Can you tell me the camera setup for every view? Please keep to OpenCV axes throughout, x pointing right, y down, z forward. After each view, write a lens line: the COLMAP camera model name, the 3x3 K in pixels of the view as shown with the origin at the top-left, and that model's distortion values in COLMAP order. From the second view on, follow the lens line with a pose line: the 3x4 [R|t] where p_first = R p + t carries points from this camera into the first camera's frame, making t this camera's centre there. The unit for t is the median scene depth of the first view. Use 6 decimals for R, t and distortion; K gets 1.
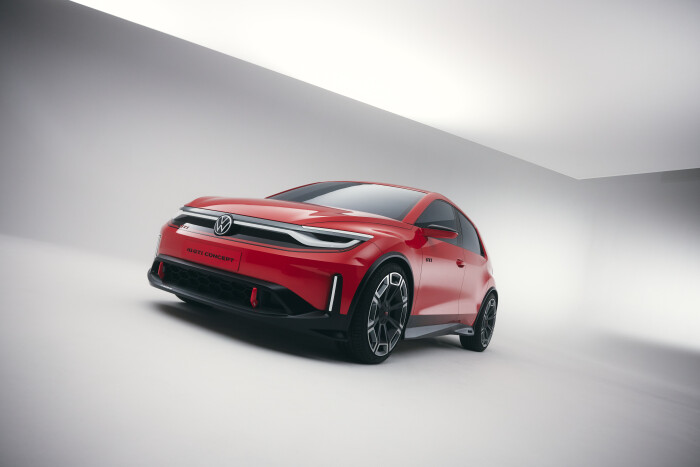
lens RADIAL K [[463.4, 0, 350.0], [0, 463.4, 233.5], [0, 0, 1]] dist [-0.003595, 0.000754]
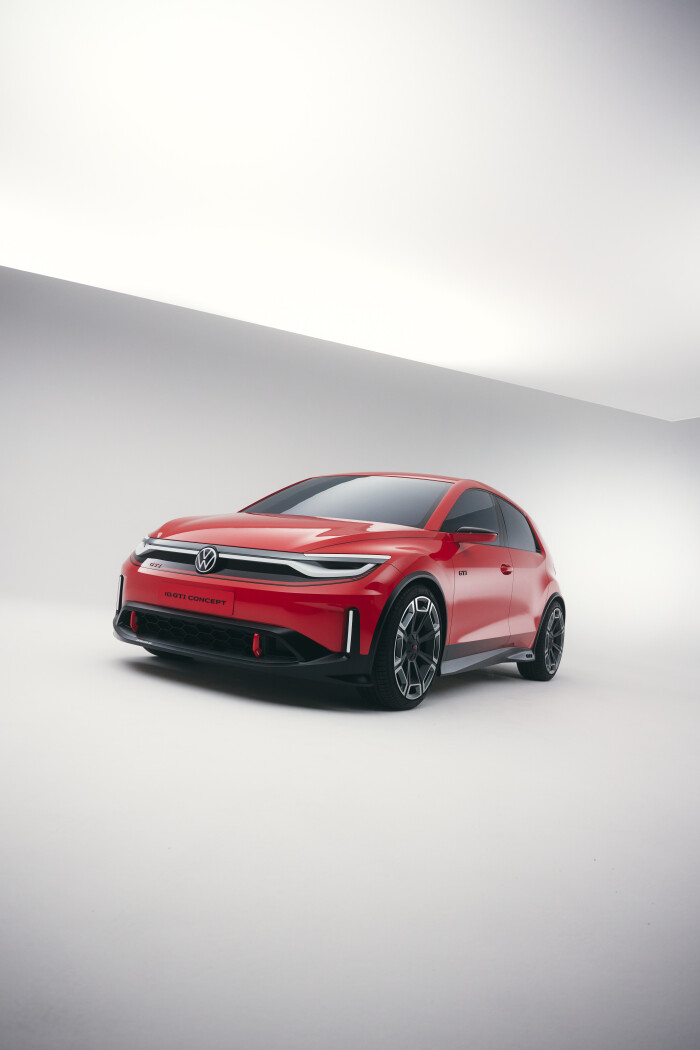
lens RADIAL K [[695.1, 0, 351.3], [0, 695.1, 548.3], [0, 0, 1]] dist [-0.003595, 0.000754]
pose [[0.995082, -0.098971, -0.004070, -0.011416], [0.099053, 0.994429, 0.036054, -0.055646], [0.000479, -0.036280, 0.999342, -0.216388]]
